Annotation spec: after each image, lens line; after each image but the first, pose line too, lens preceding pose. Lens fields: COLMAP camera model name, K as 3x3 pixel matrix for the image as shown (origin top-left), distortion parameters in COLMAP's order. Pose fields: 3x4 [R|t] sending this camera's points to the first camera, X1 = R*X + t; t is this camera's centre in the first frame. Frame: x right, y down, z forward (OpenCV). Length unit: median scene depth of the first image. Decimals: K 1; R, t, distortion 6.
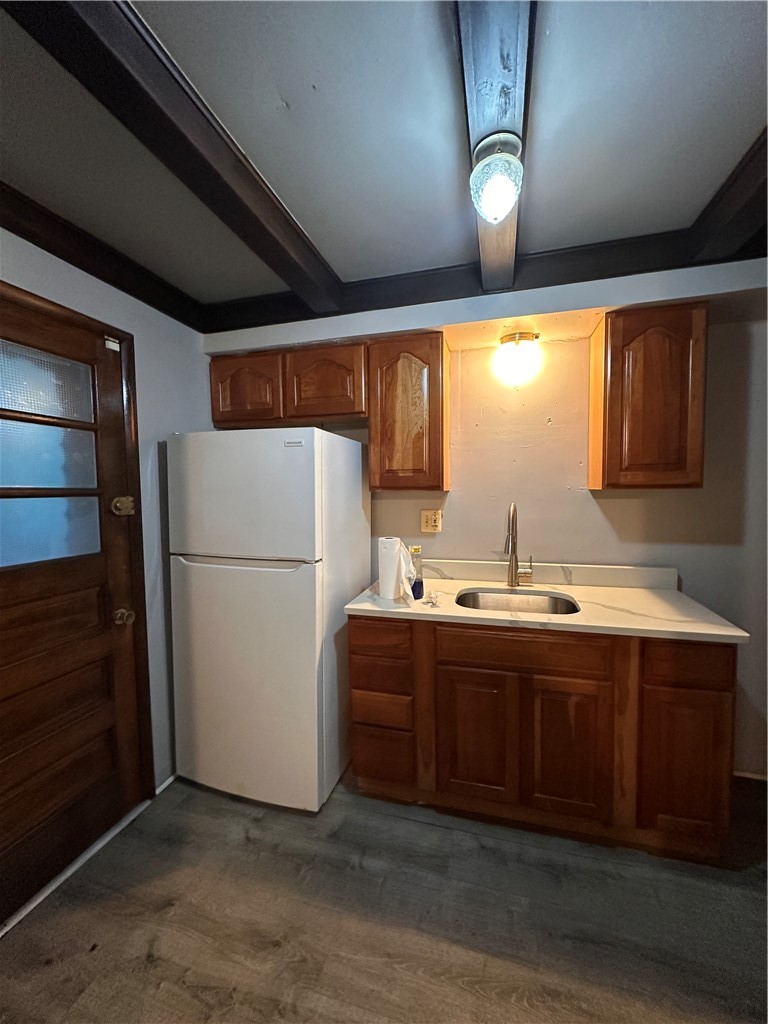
lens RADIAL K [[409.9, 0, 381.4], [0, 409.9, 508.9], [0, 0, 1]] dist [-0.001937, -0.000135]
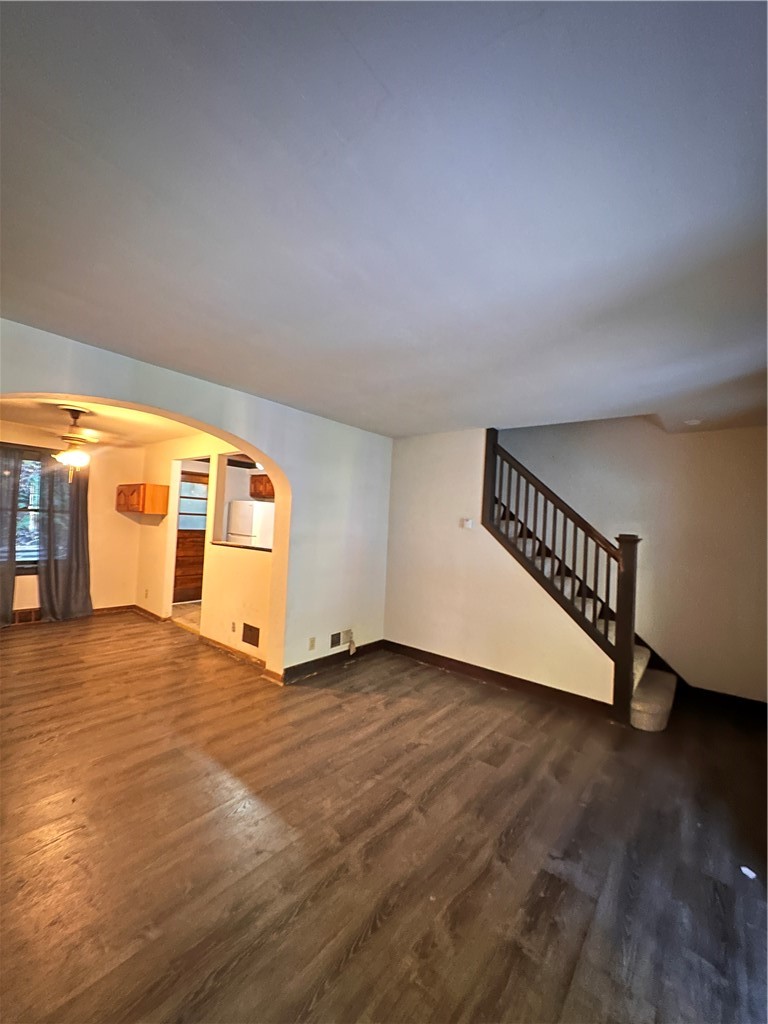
lens RADIAL K [[408.1, 0, 384.0], [0, 408.1, 512.0], [0, 0, 1]] dist [0.000971, 0.000136]
pose [[0.915103, 0.046933, -0.400479, 2.679119], [-0.078043, 0.995038, -0.061718, 0.050711], [0.395595, 0.087733, 0.914225, -2.196839]]
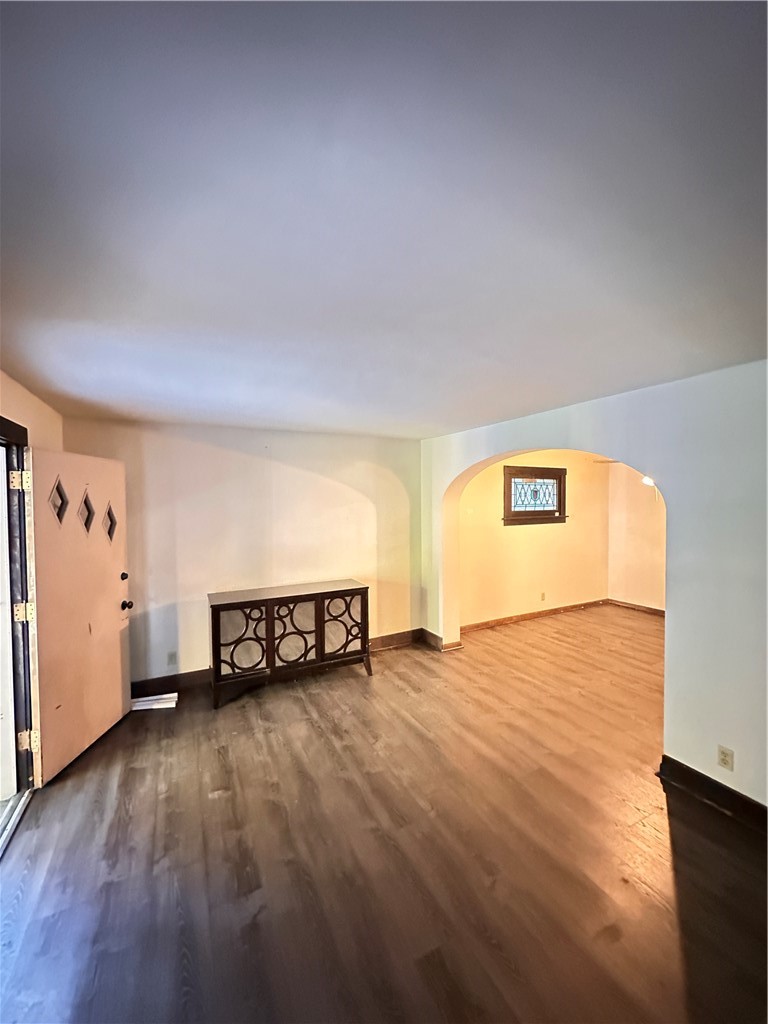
lens RADIAL K [[409.9, 0, 381.4], [0, 409.9, 508.9], [0, 0, 1]] dist [-0.001937, -0.000135]
pose [[-0.733436, 0.033776, -0.678918, 3.178209], [-0.014180, 0.997787, 0.064958, -0.232918], [0.679610, 0.057270, -0.731334, 0.108961]]
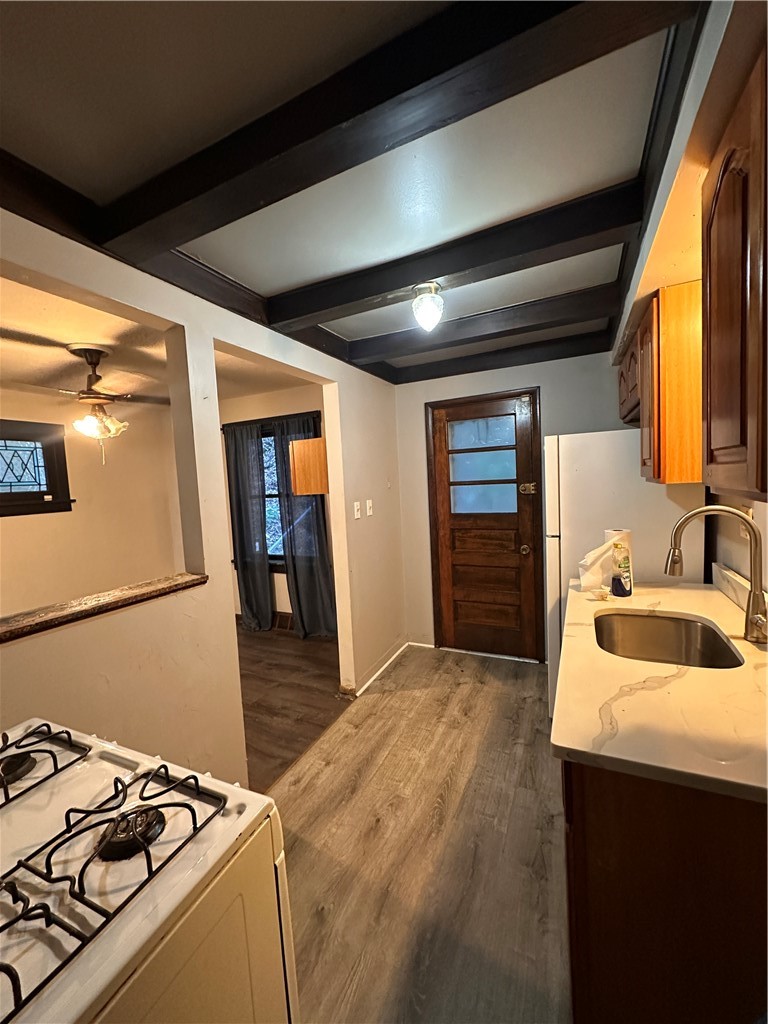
lens RADIAL K [[409.9, 0, 381.4], [0, 409.9, 508.9], [0, 0, 1]] dist [-0.001937, -0.000135]
pose [[-0.174963, 0.089047, -0.980540, 1.370798], [0.007363, 0.995992, 0.089137, -0.092107], [0.984548, 0.008376, -0.174917, 0.762943]]
